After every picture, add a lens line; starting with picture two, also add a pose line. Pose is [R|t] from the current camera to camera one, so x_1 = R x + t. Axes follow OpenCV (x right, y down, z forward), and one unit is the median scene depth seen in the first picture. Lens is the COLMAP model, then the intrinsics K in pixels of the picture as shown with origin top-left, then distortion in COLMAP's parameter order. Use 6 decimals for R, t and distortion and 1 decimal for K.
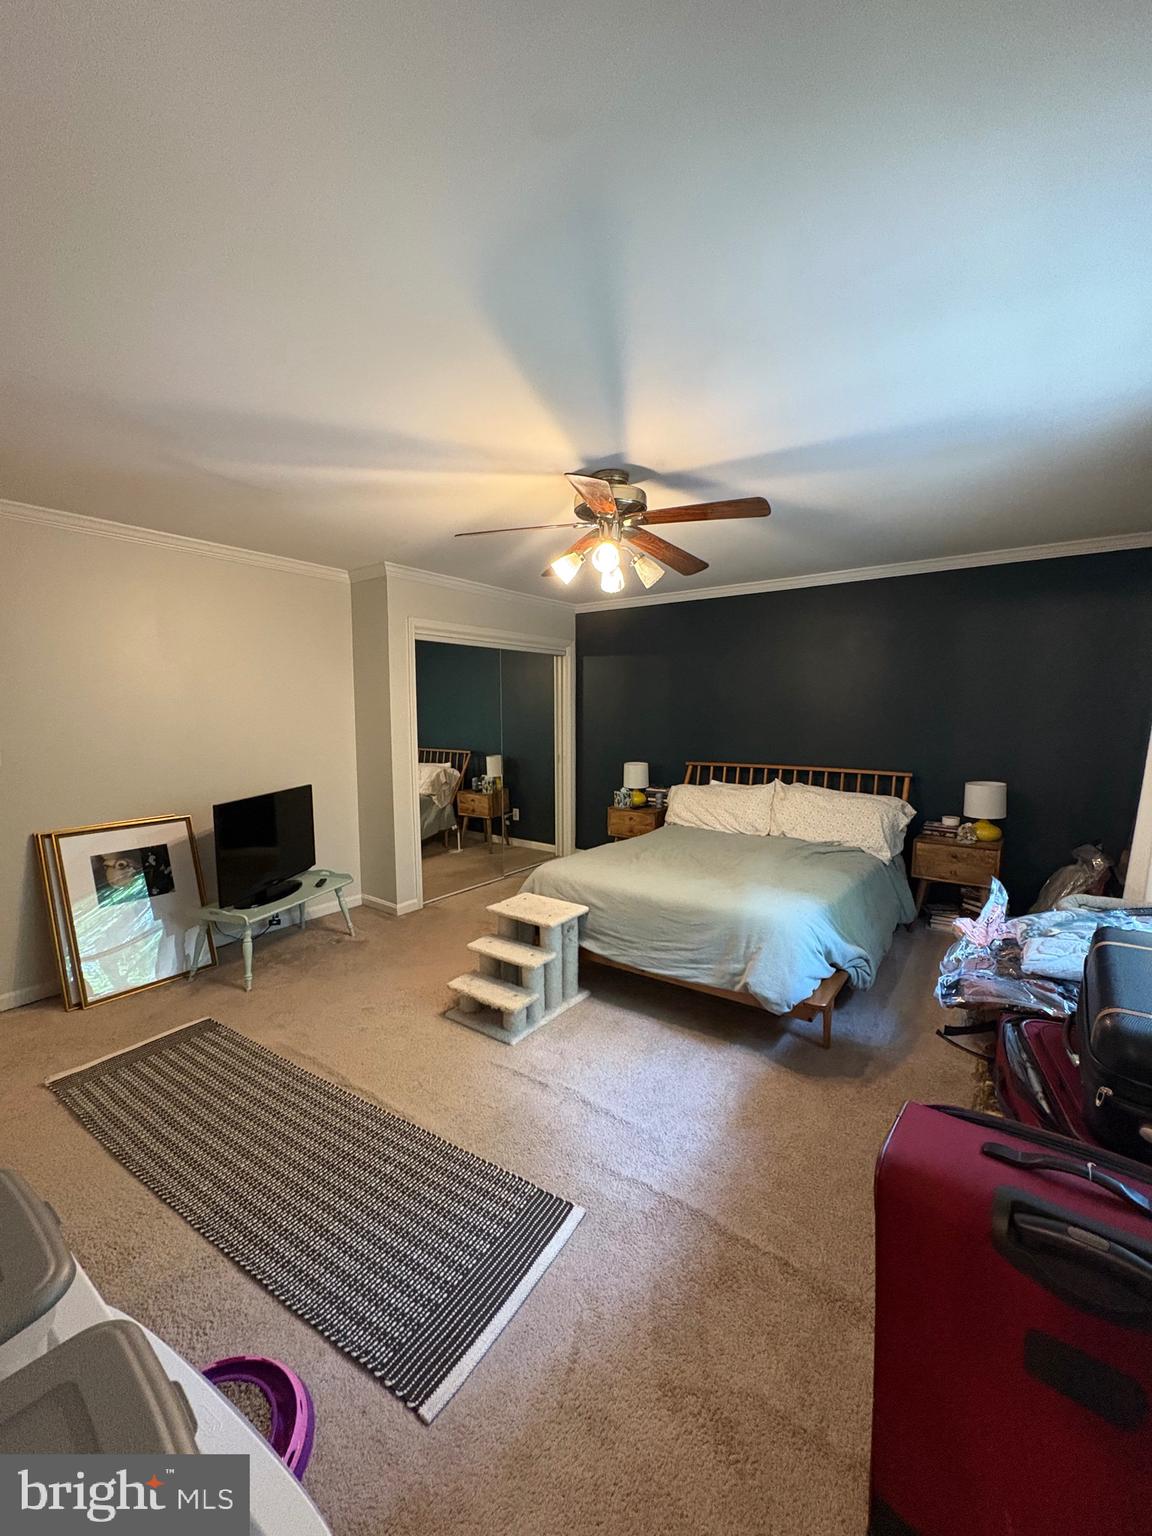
lens RADIAL K [[617.4, 0, 570.1], [0, 617.4, 763.3], [0, 0, 1]] dist [0.000602, 0.000524]
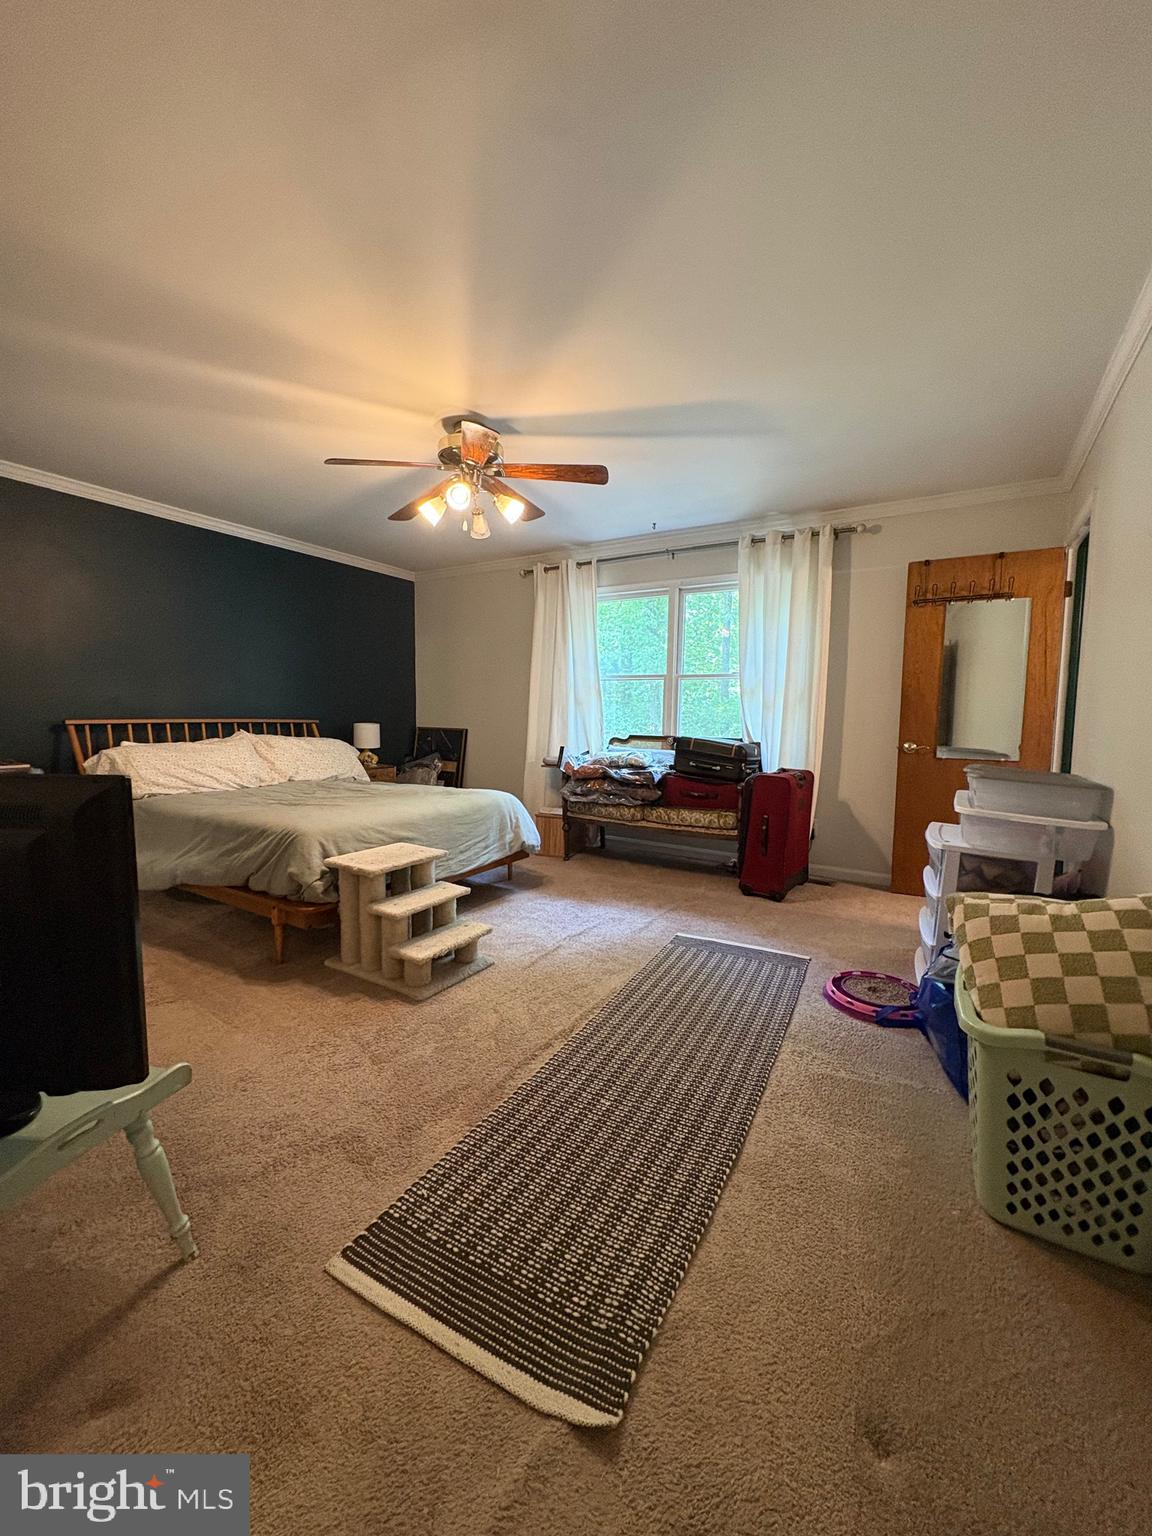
lens RADIAL K [[617.4, 0, 571.4], [0, 617.4, 768.9], [0, 0, 1]] dist [0.000602, 0.000524]
pose [[-0.080819, -0.082964, 0.993270, -1.171247], [0.077163, 0.993018, 0.089222, 0.066360], [-0.993737, 0.083855, -0.073853, 0.996348]]
